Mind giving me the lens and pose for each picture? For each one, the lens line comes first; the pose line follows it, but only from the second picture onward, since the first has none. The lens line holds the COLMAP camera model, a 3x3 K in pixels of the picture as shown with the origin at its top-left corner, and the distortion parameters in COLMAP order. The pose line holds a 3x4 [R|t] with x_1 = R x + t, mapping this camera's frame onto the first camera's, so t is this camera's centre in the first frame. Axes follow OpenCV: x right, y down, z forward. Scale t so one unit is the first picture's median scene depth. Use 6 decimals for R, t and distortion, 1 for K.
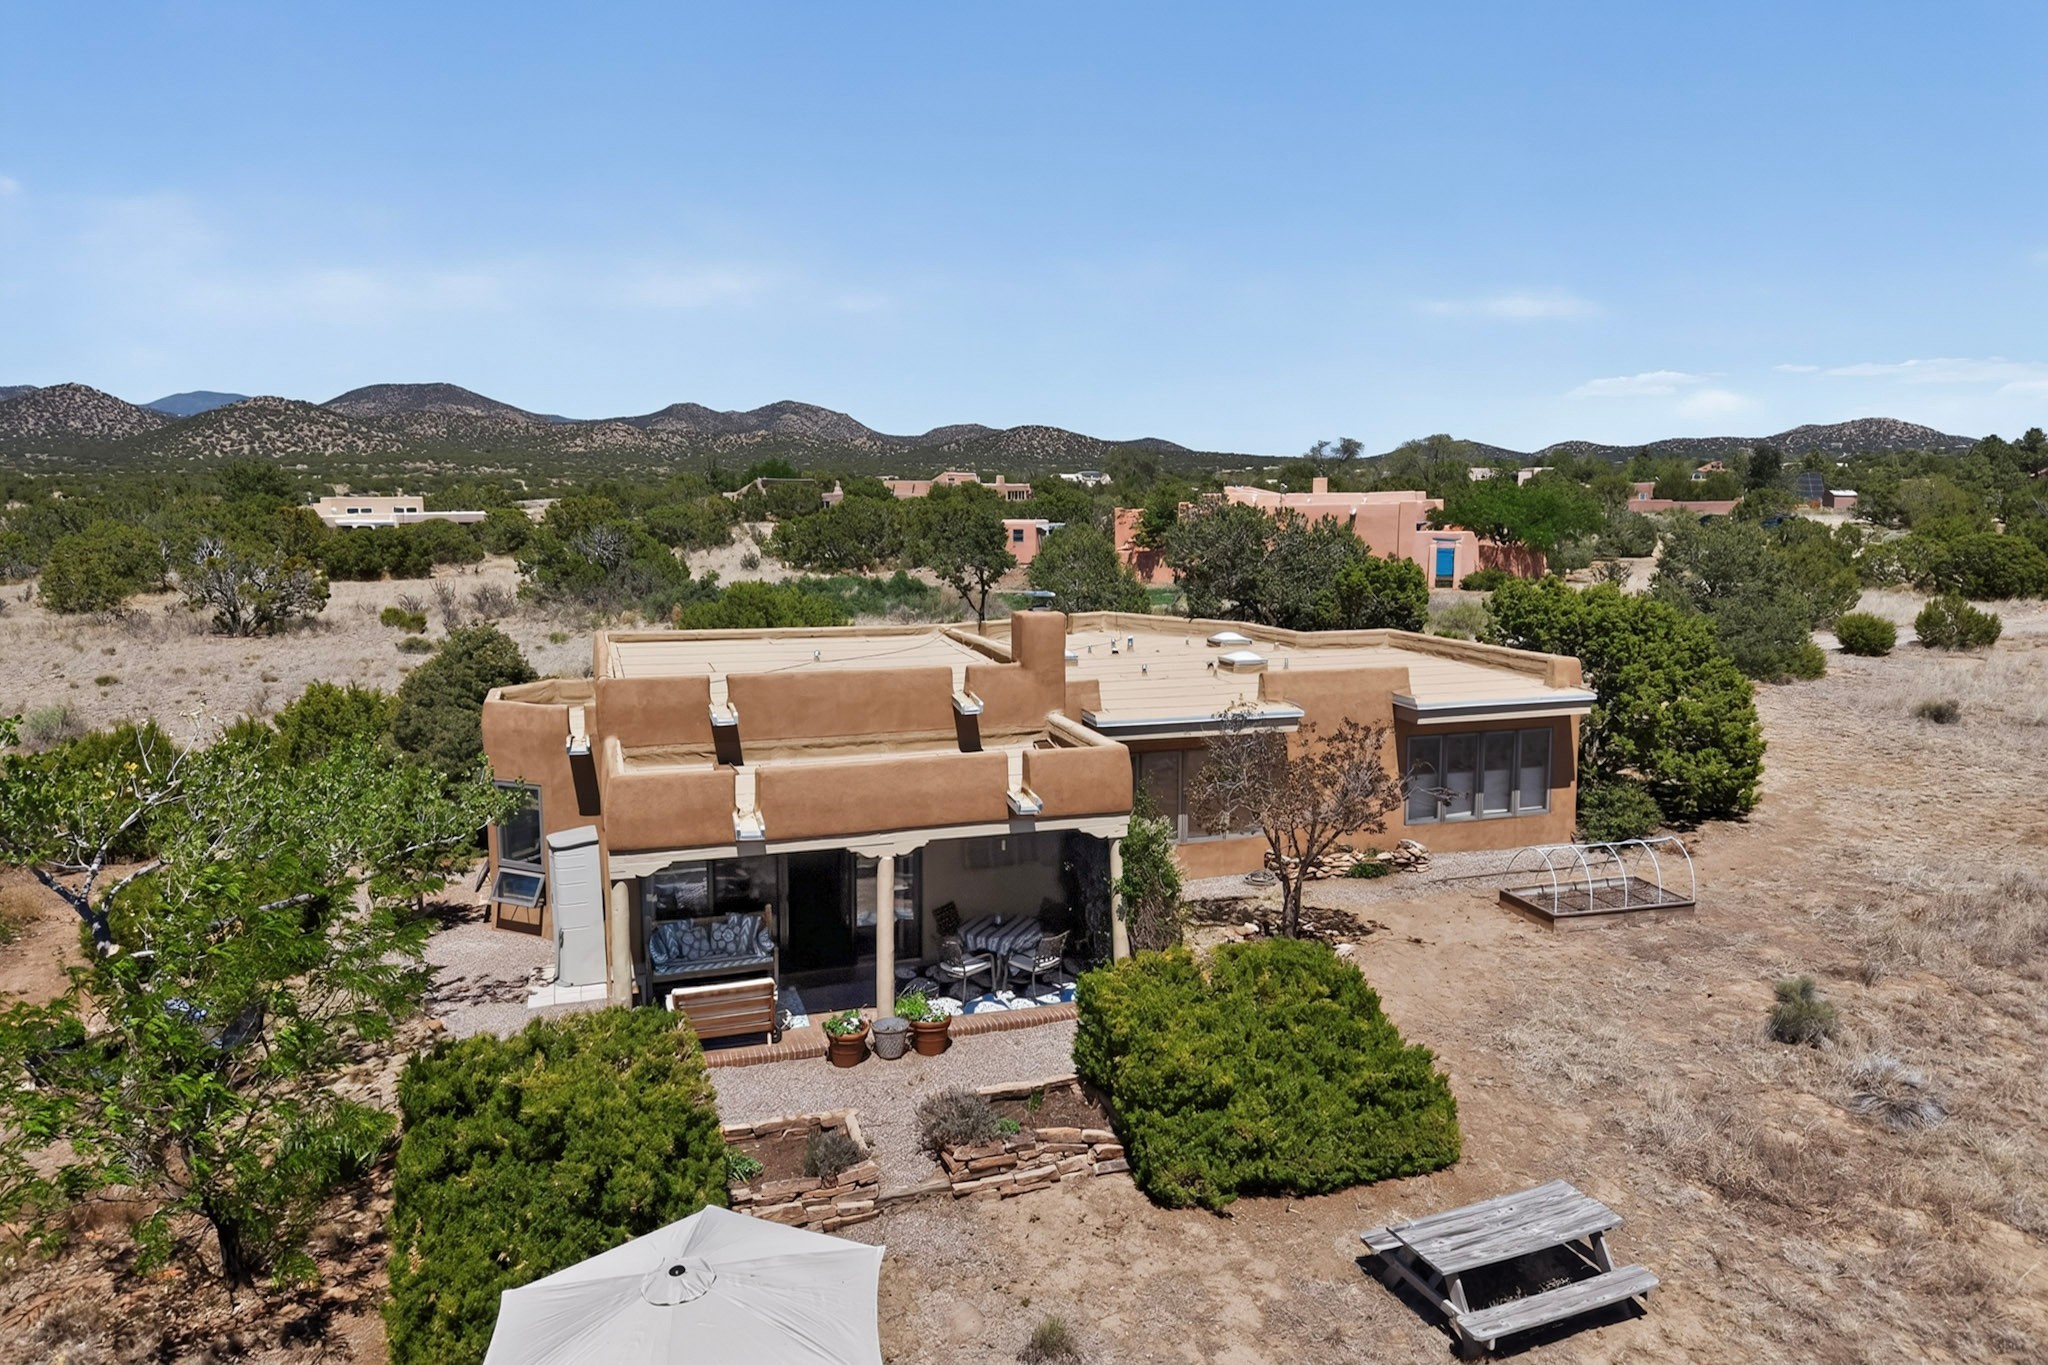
lens RADIAL K [[1367.6, 0, 1033.0], [0, 1367.6, 689.8], [0, 0, 1]] dist [0.022993, 0.009460]
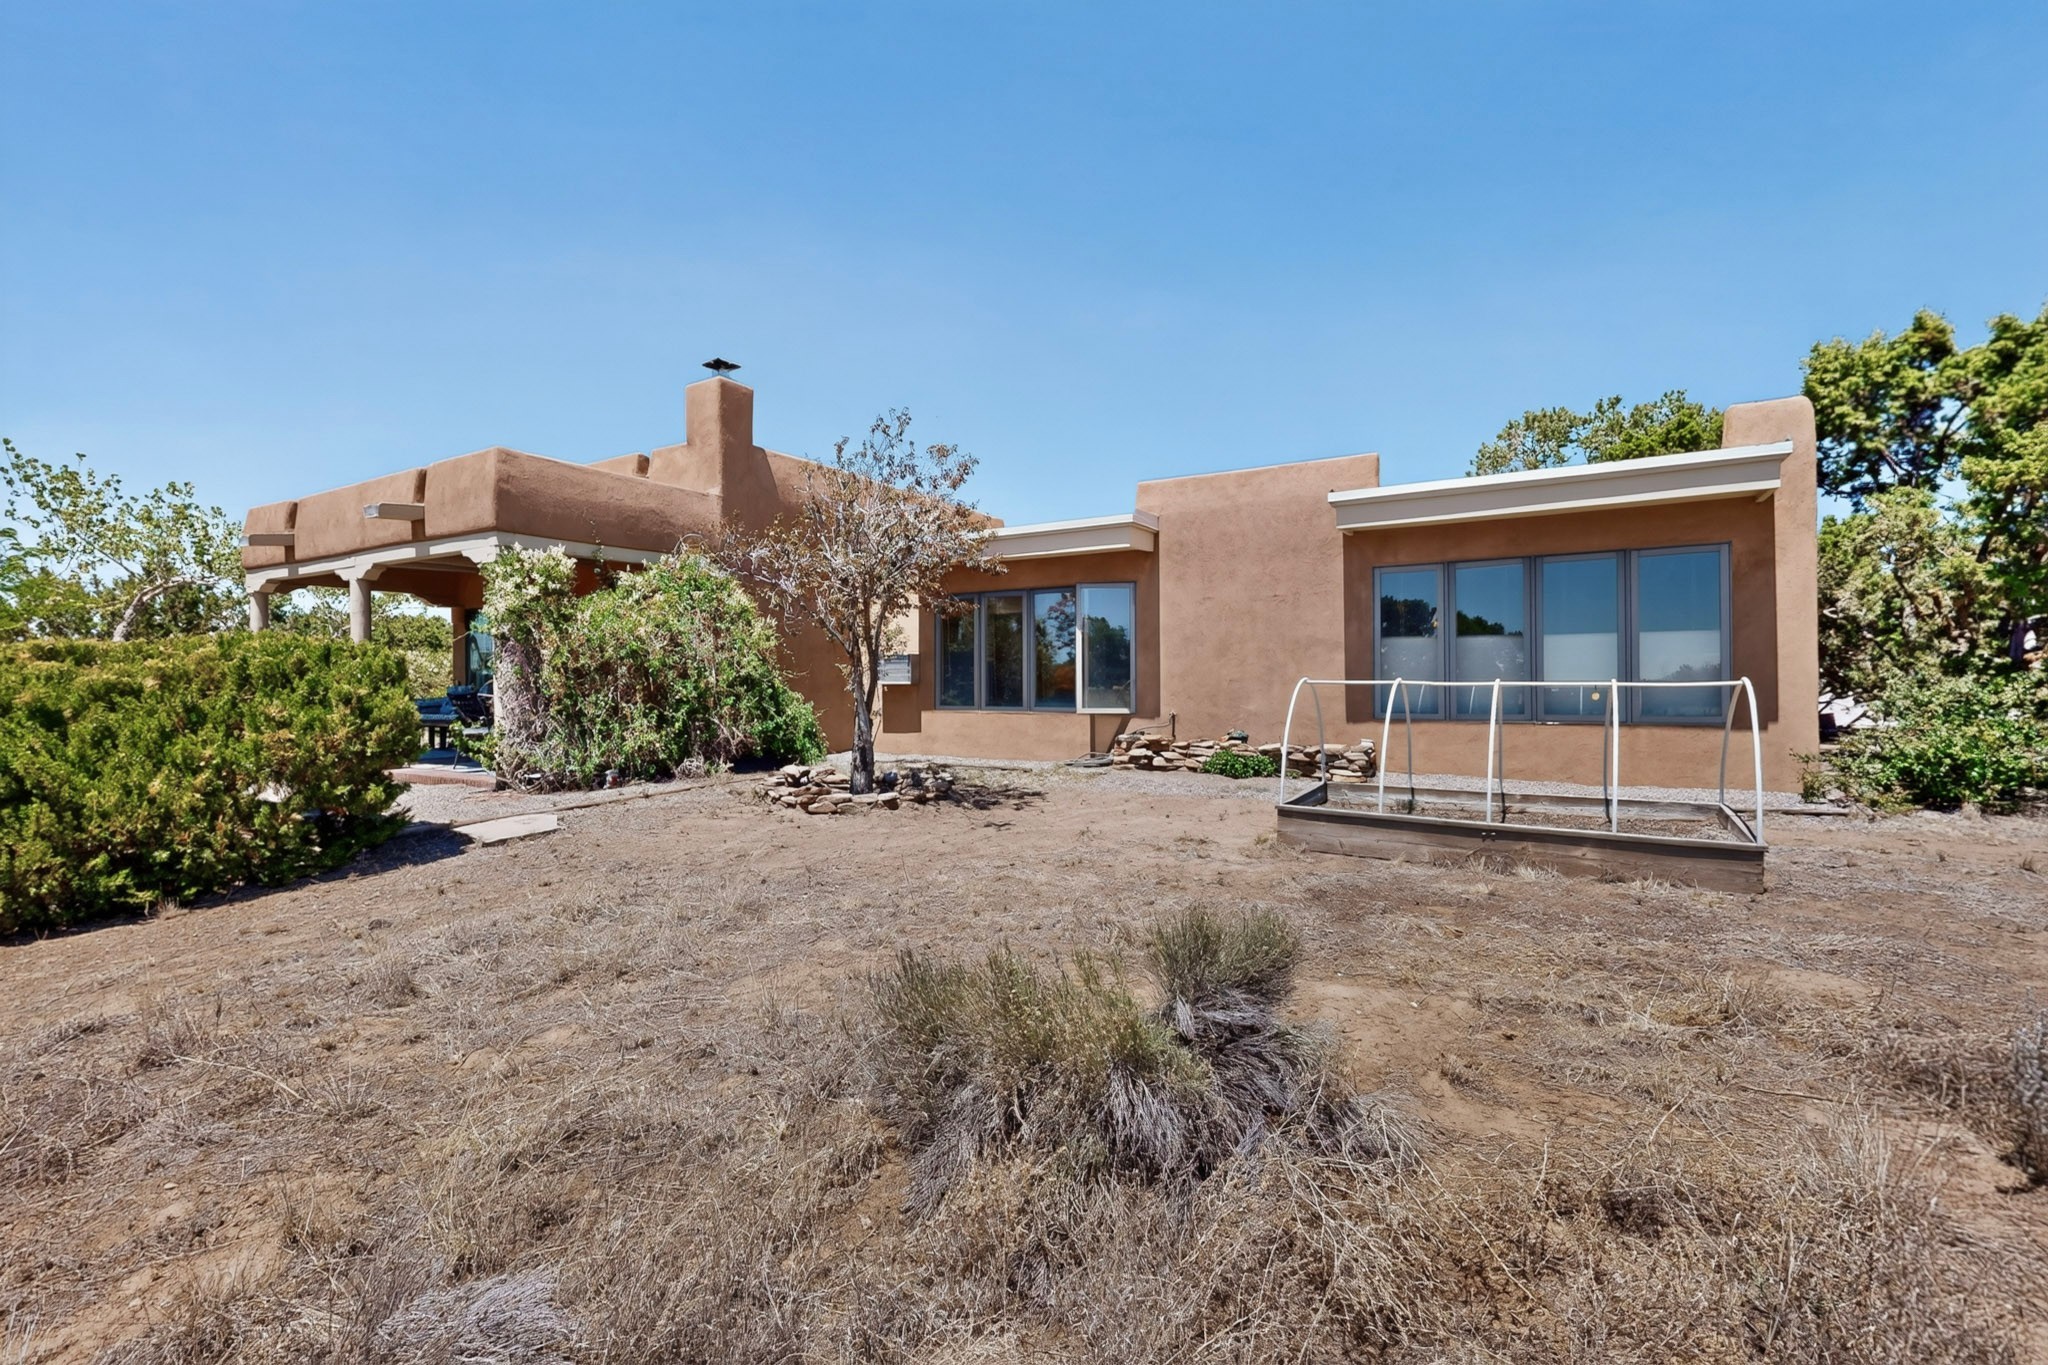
lens RADIAL K [[888.9, 0, 1023.9], [0, 888.9, 699.5], [0, 0, 1]] dist [-0.005899, 0.000877]
pose [[0.649543, 0.011081, -0.760244, 0.536132], [-0.104412, 0.991721, -0.074753, 0.156217], [0.753122, 0.127934, 0.645322, 0.729203]]
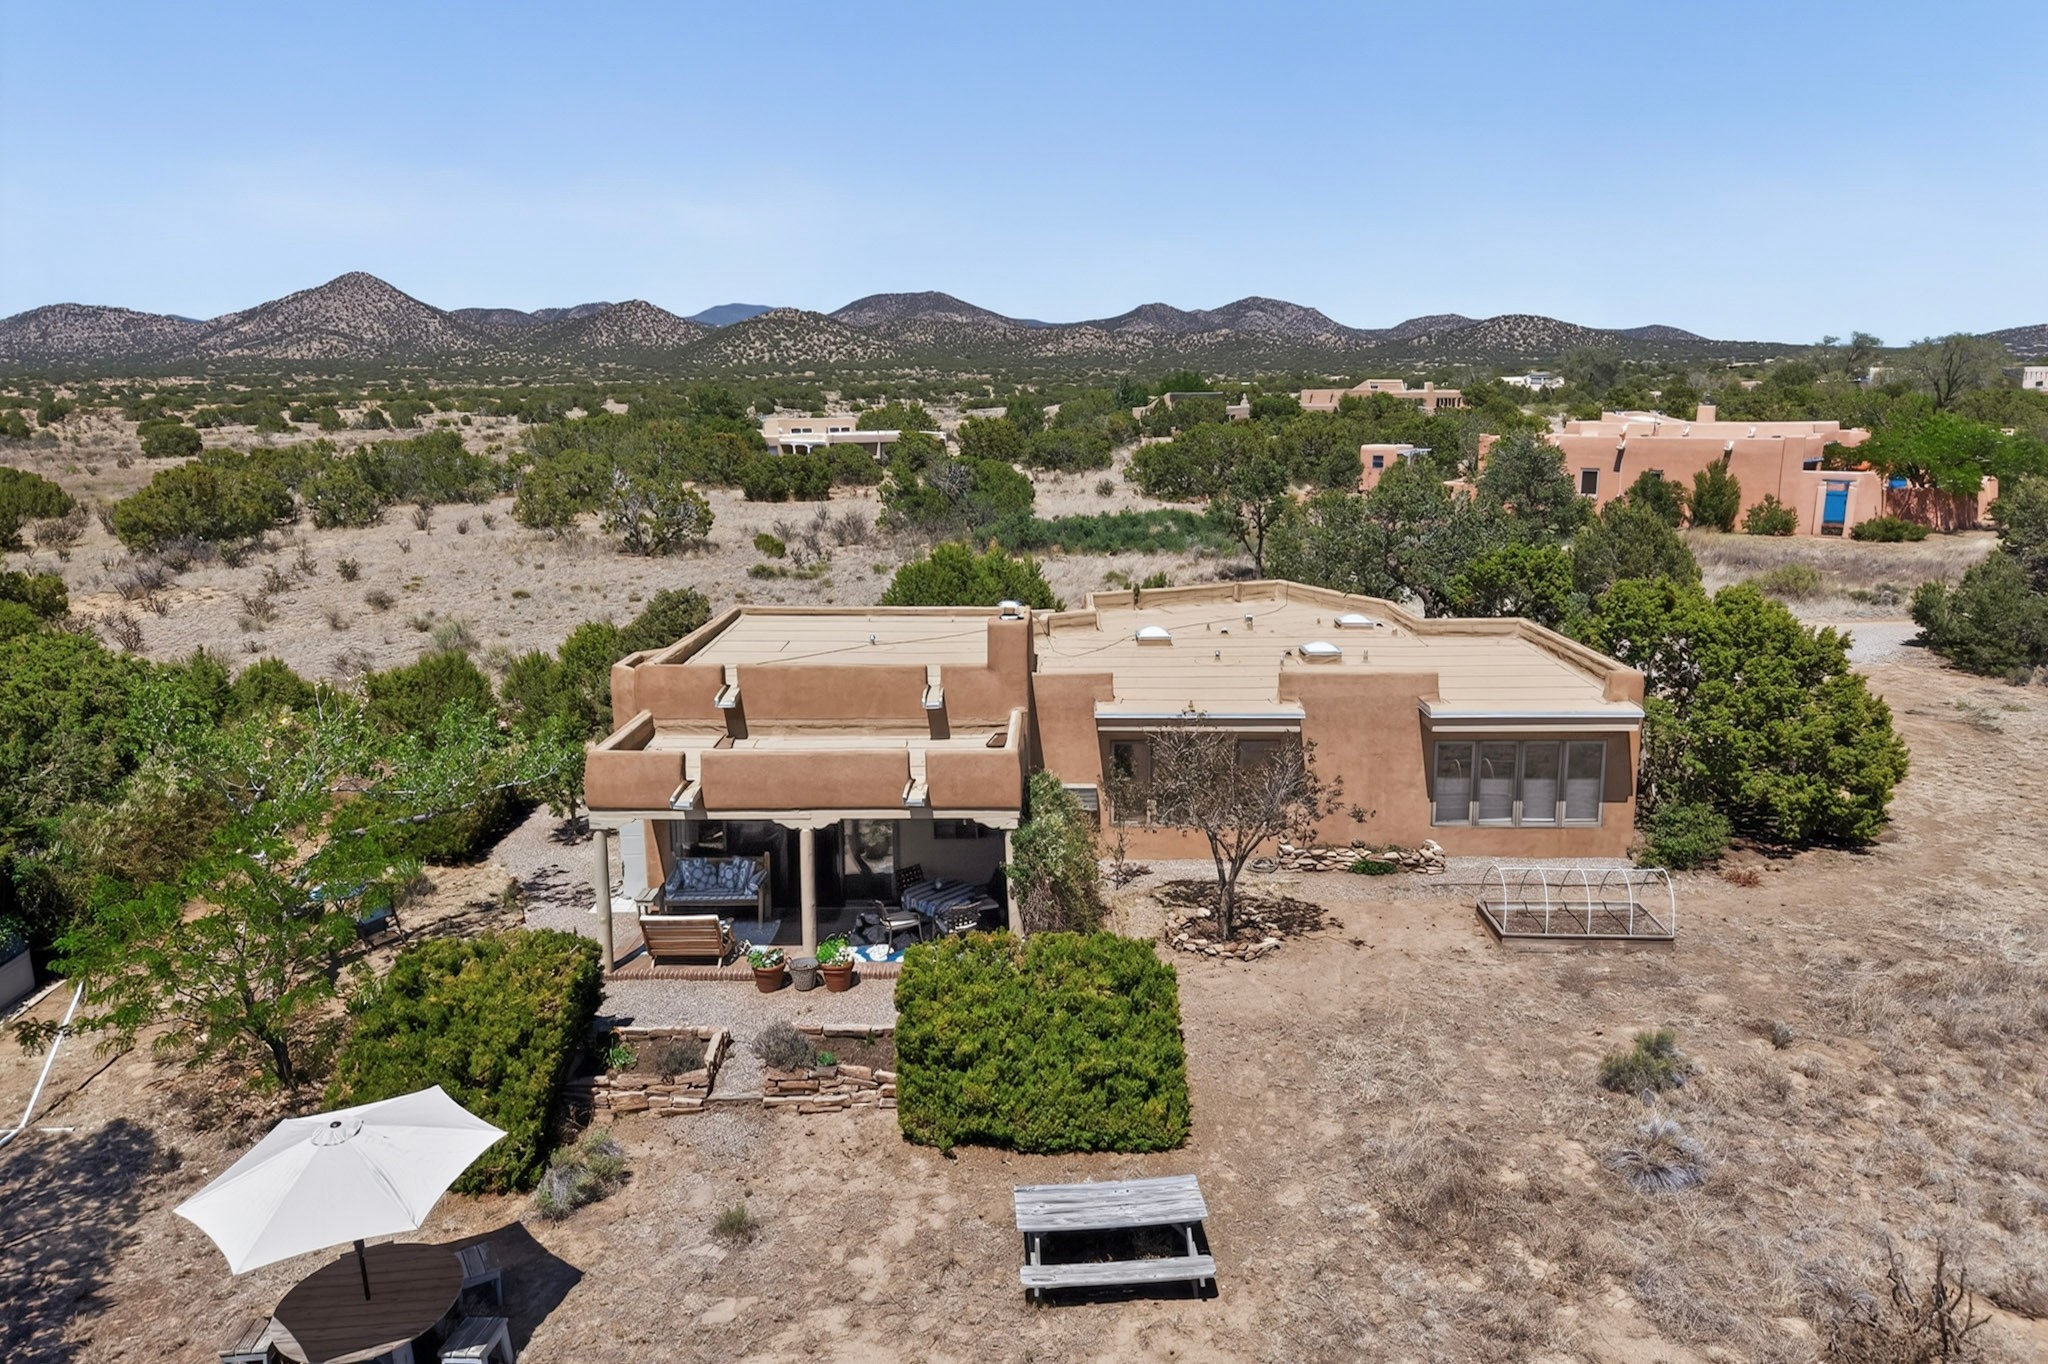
lens RADIAL K [[1367.6, 0, 1018.7], [0, 1367.6, 680.5], [0, 0, 1]] dist [0.022993, 0.009460]
pose [[0.943453, 0.062952, -0.325474, 0.352957], [-0.041658, 0.996535, 0.071992, -0.081533], [0.328878, -0.054363, 0.942806, -0.068561]]
